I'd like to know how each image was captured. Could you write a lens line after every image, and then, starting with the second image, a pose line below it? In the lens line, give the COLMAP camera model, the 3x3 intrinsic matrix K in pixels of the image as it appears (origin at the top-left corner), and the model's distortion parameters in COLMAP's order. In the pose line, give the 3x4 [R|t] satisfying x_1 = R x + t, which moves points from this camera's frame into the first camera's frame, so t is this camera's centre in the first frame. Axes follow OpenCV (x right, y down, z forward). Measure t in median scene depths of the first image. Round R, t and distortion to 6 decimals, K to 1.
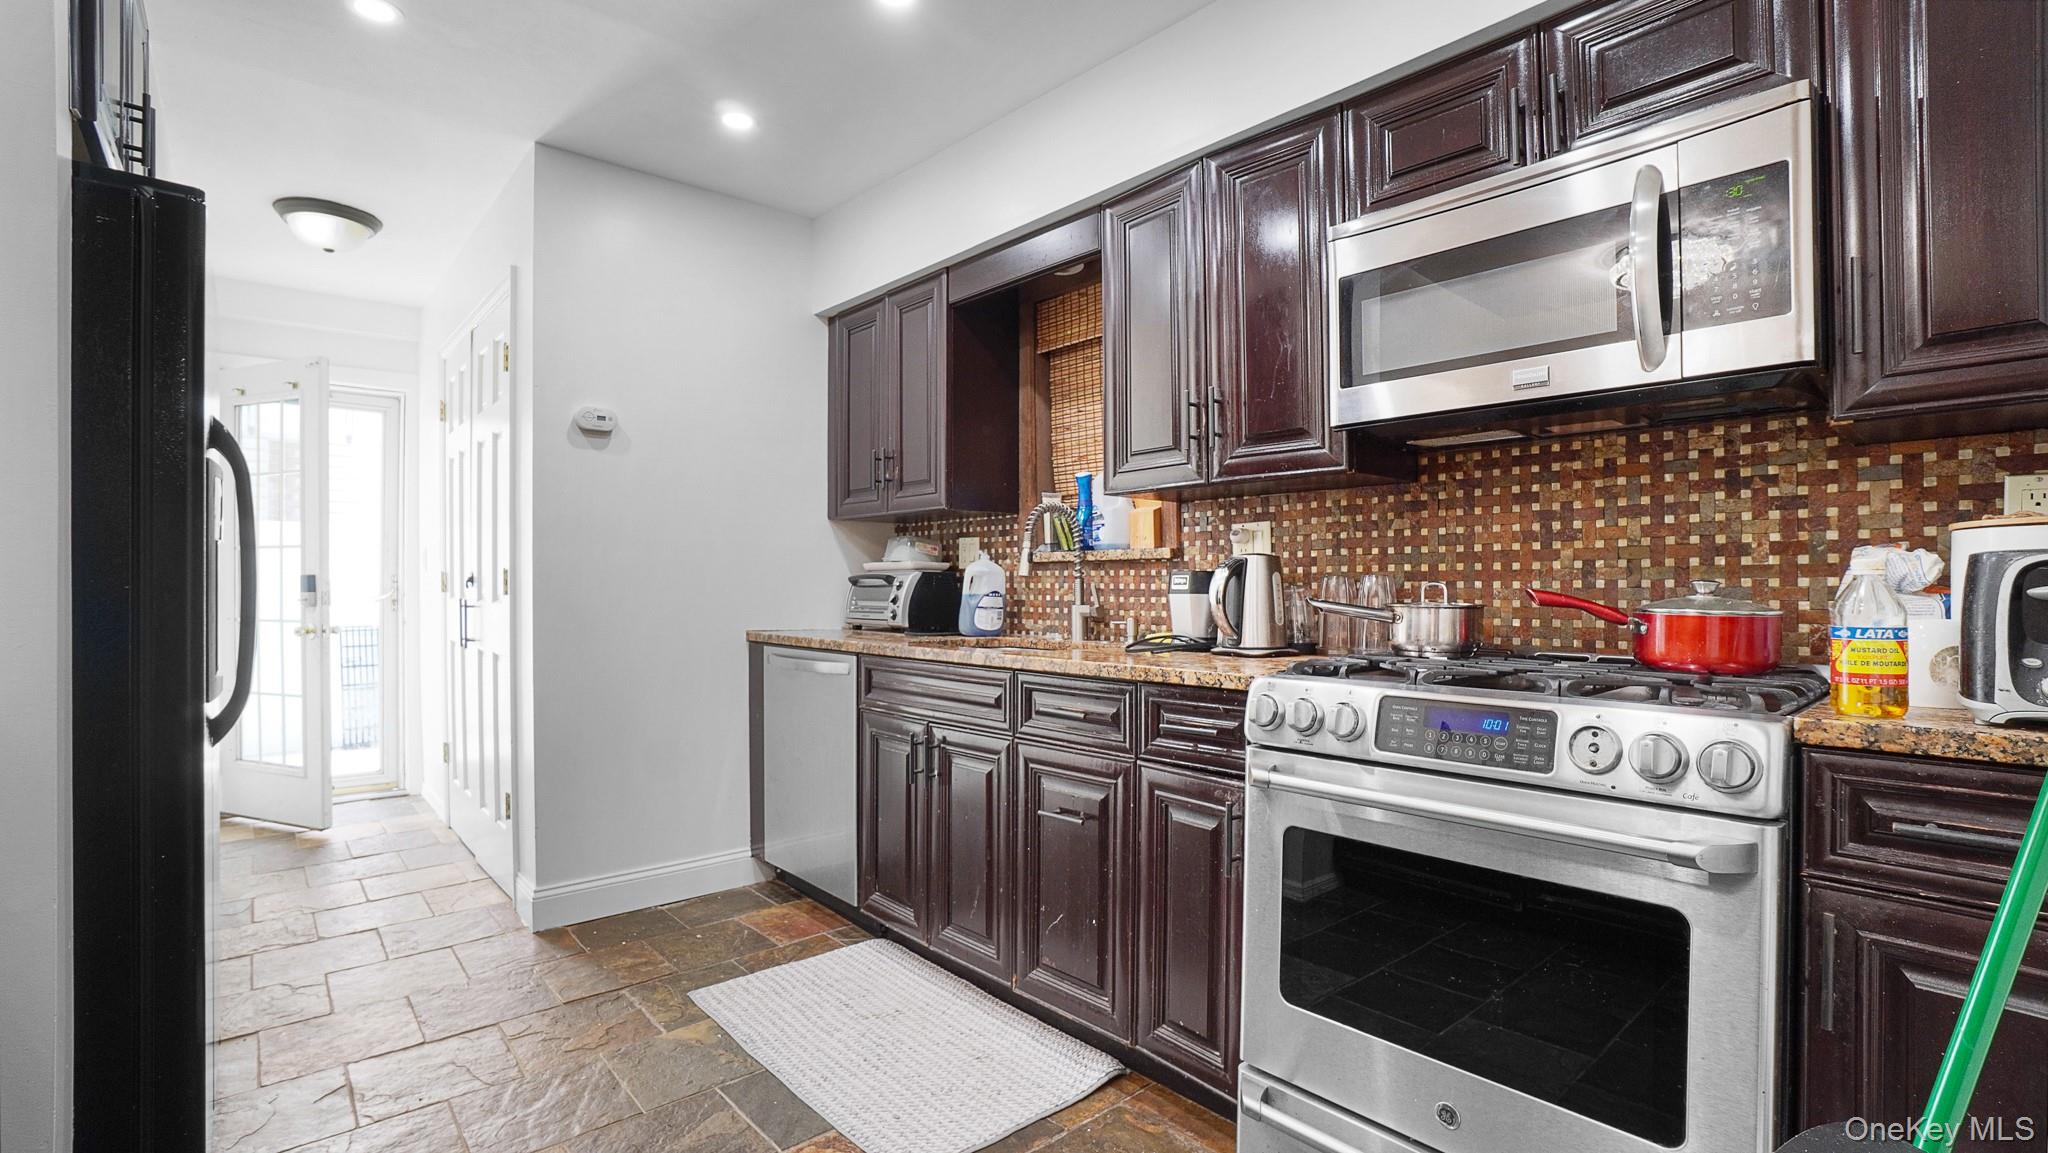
lens RADIAL K [[910.3, 0, 1045.6], [0, 910.3, 590.0], [0, 0, 1]] dist [-0.021153, -0.000033]
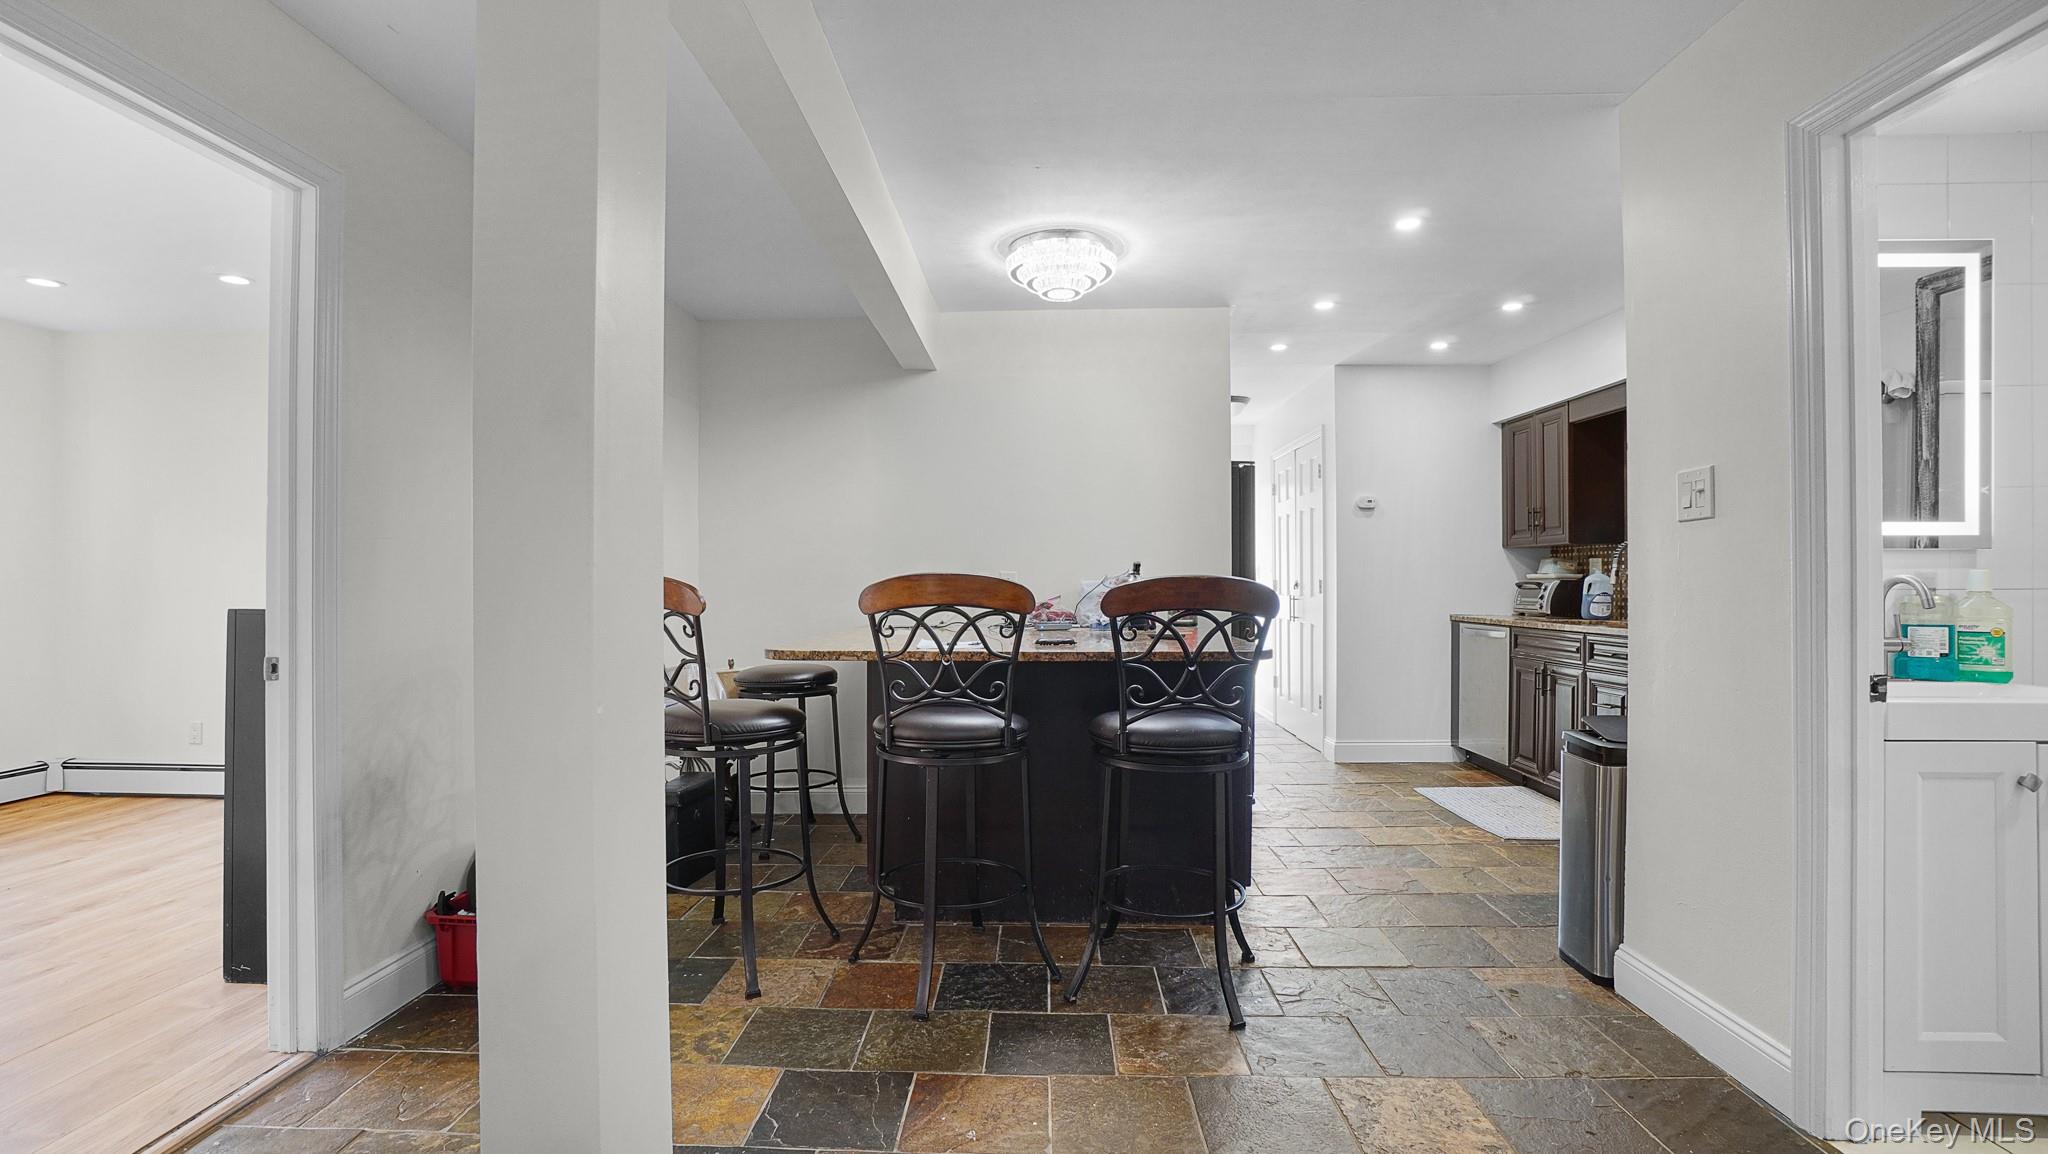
lens RADIAL K [[895.5, 0, 1032.7], [0, 895.5, 587.8], [0, 0, 1]] dist [-0.016288, 0.000697]
pose [[0.711030, 0.002641, -0.703157, 0.330506], [-0.003000, 0.999995, 0.000723, -0.004858], [0.703156, 0.001595, 0.711034, -0.840307]]
